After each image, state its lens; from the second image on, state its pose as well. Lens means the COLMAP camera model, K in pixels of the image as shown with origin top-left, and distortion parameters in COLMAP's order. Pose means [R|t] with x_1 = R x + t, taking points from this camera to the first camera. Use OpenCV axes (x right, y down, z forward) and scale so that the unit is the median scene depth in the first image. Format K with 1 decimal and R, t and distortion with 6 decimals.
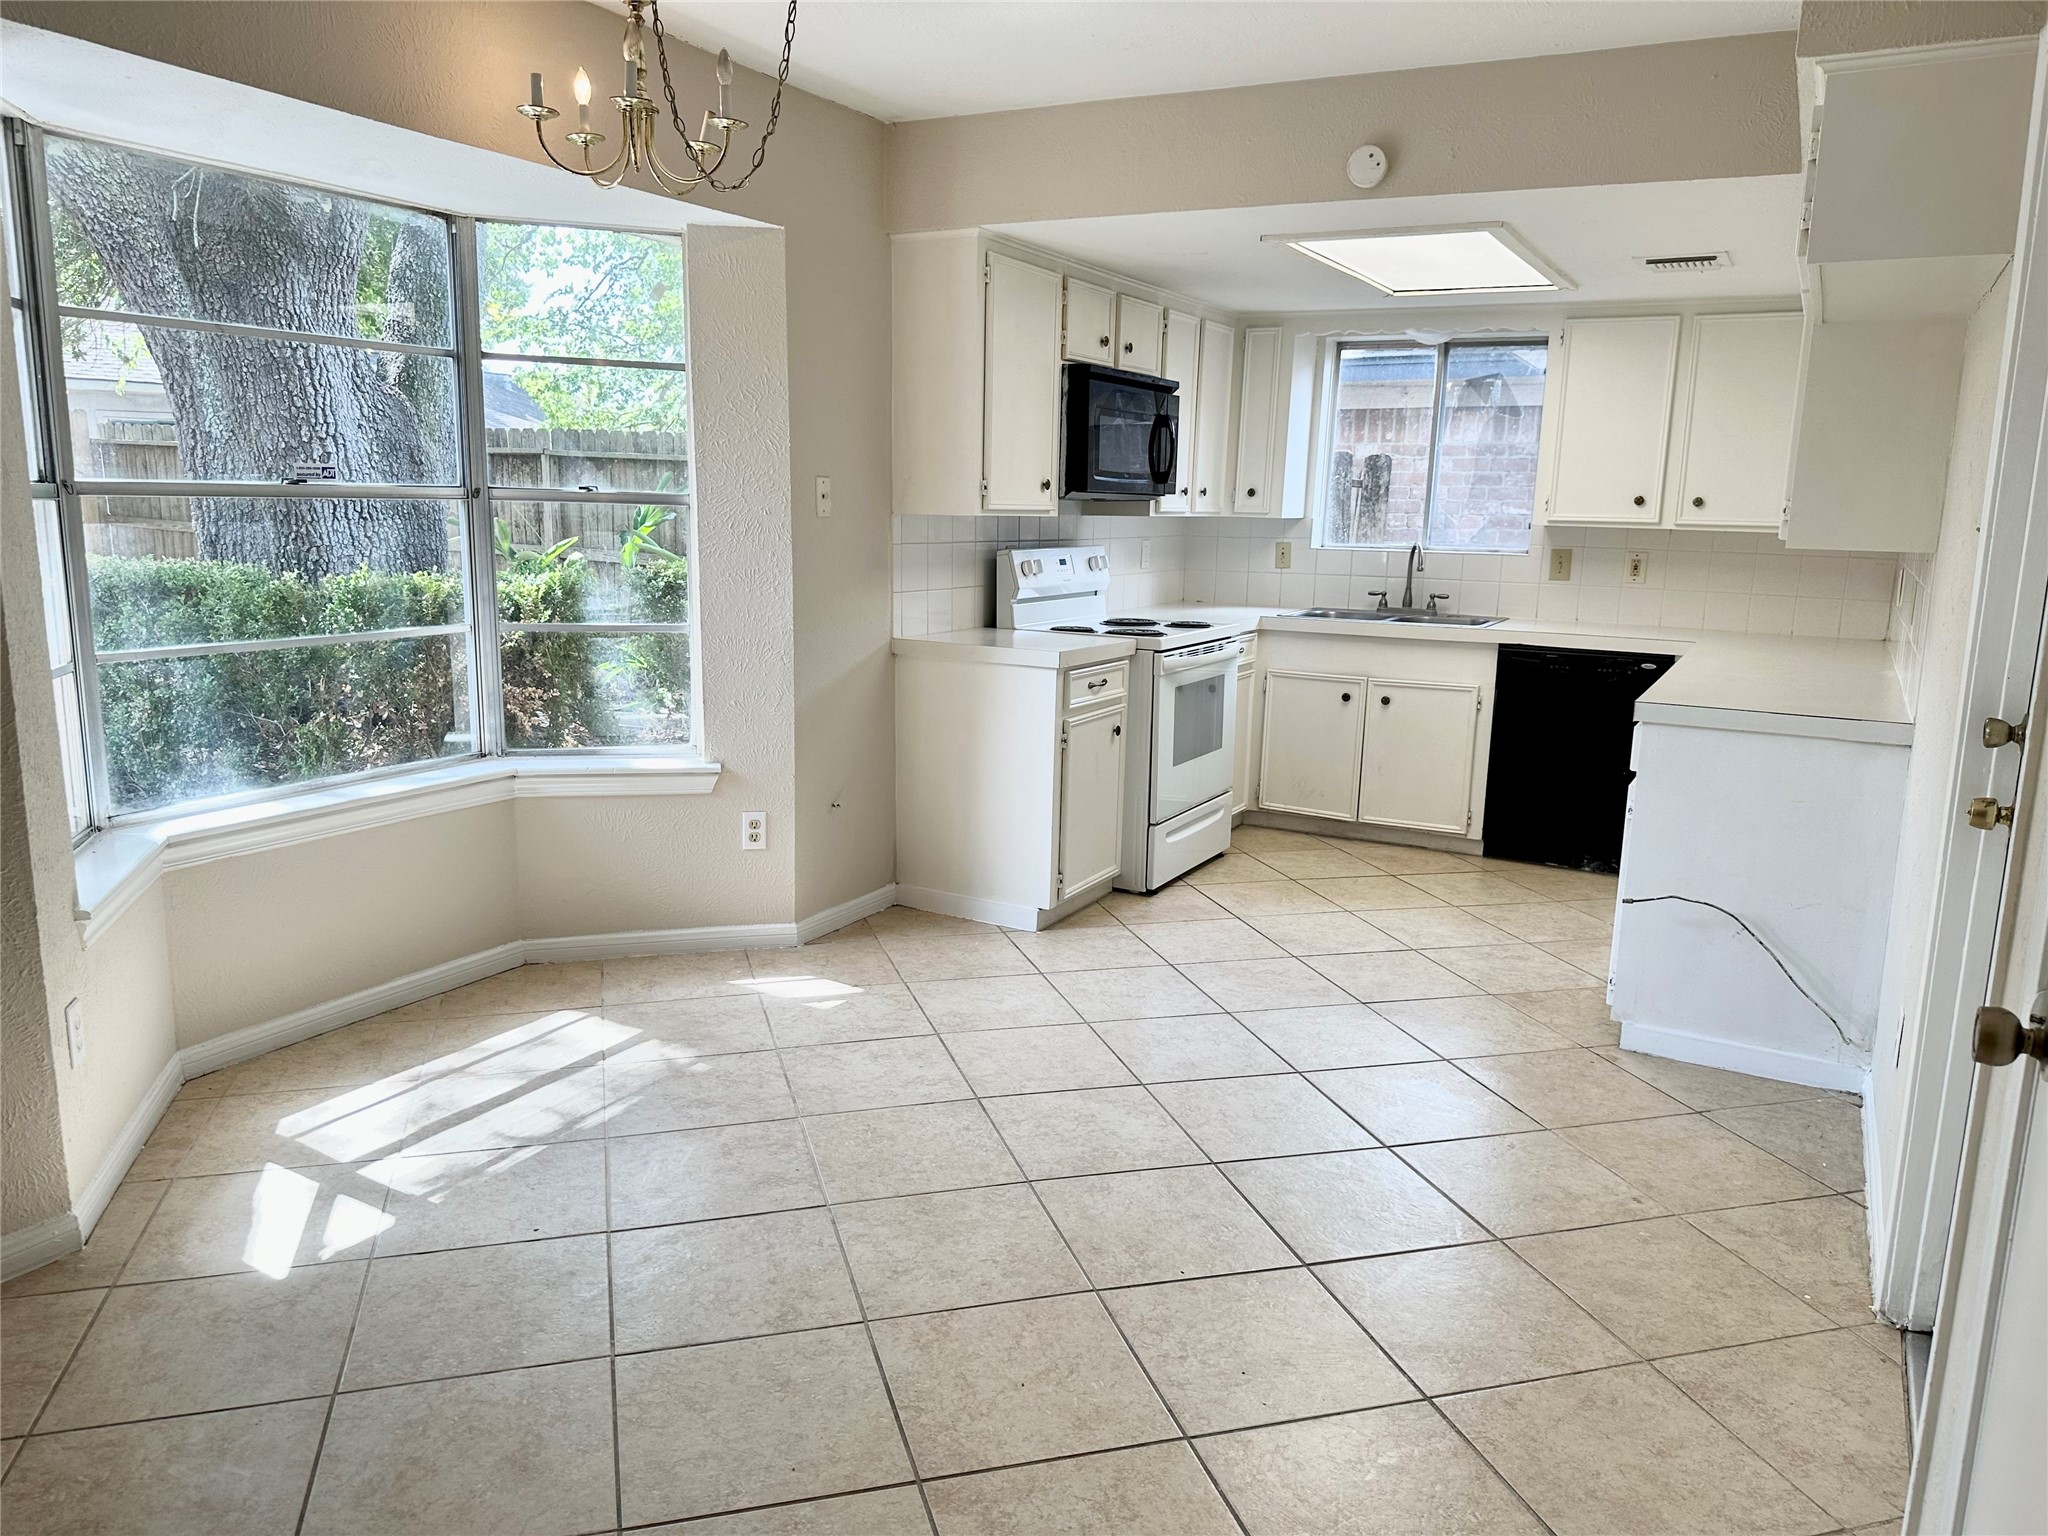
lens RADIAL K [[1431.0, 0, 1024.0], [0, 1431.0, 768.0], [0, 0, 1]] dist [0.081250, -0.107274]
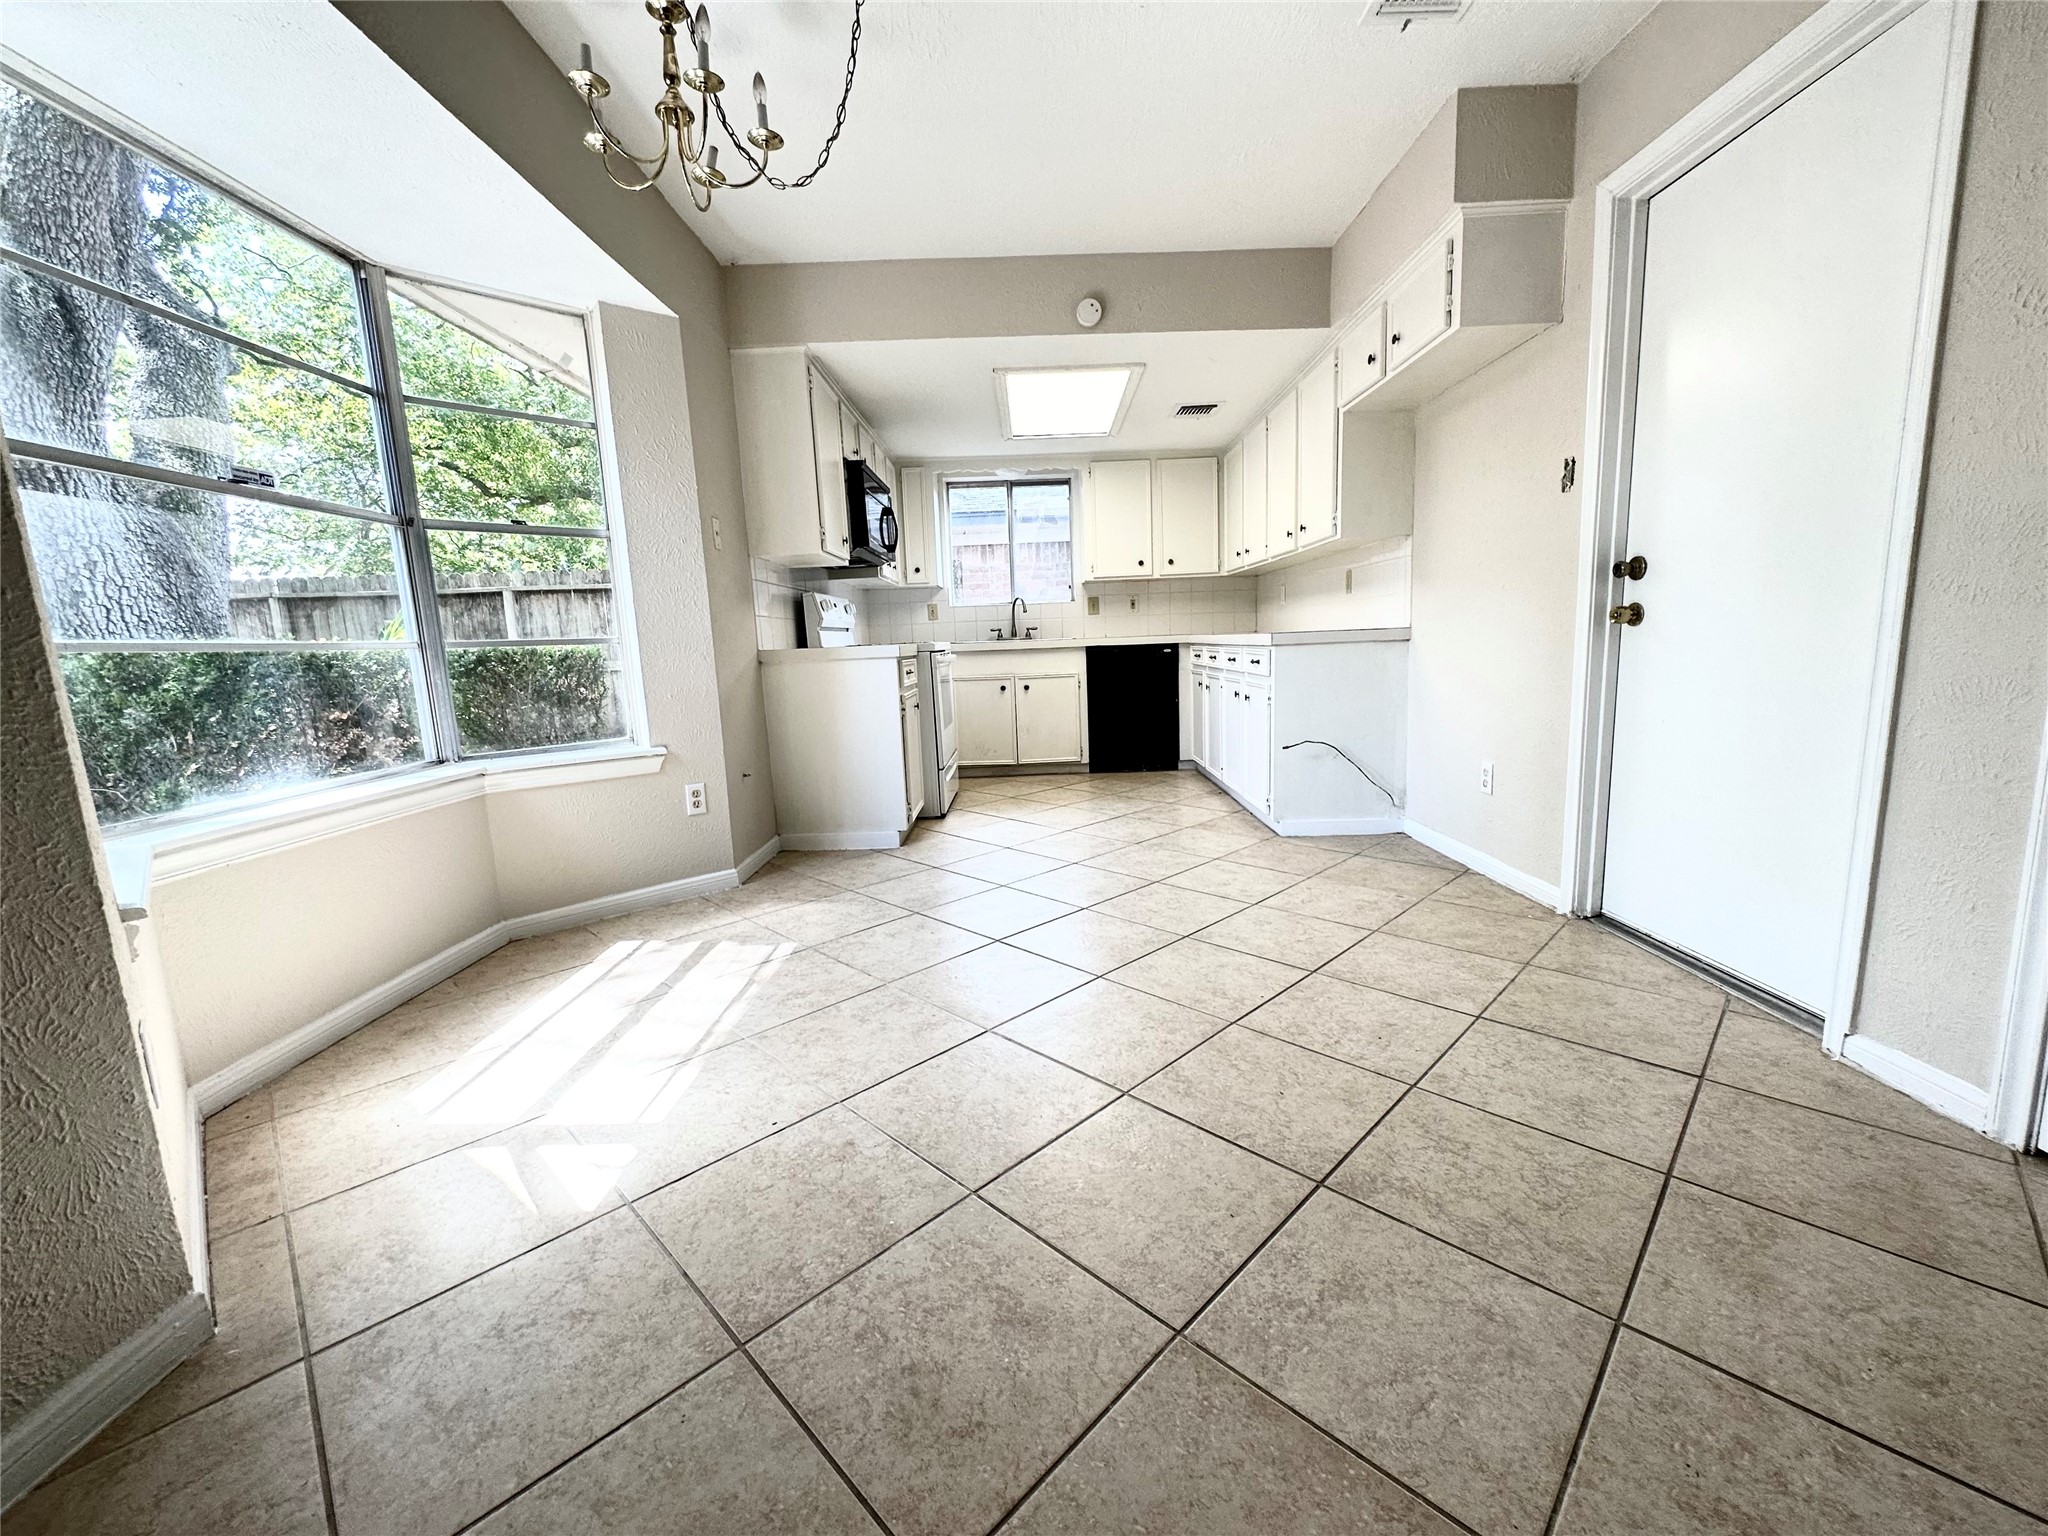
lens RADIAL K [[817.7, 0, 1025.7], [0, 817.7, 762.3], [0, 0, 1]] dist [-0.014530, 0.007391]
pose [[0.877669, -0.128131, 0.461822, -0.254862], [0.147450, 0.989052, -0.005814, 0.057512], [-0.456021, 0.073198, 0.886953, 0.234416]]
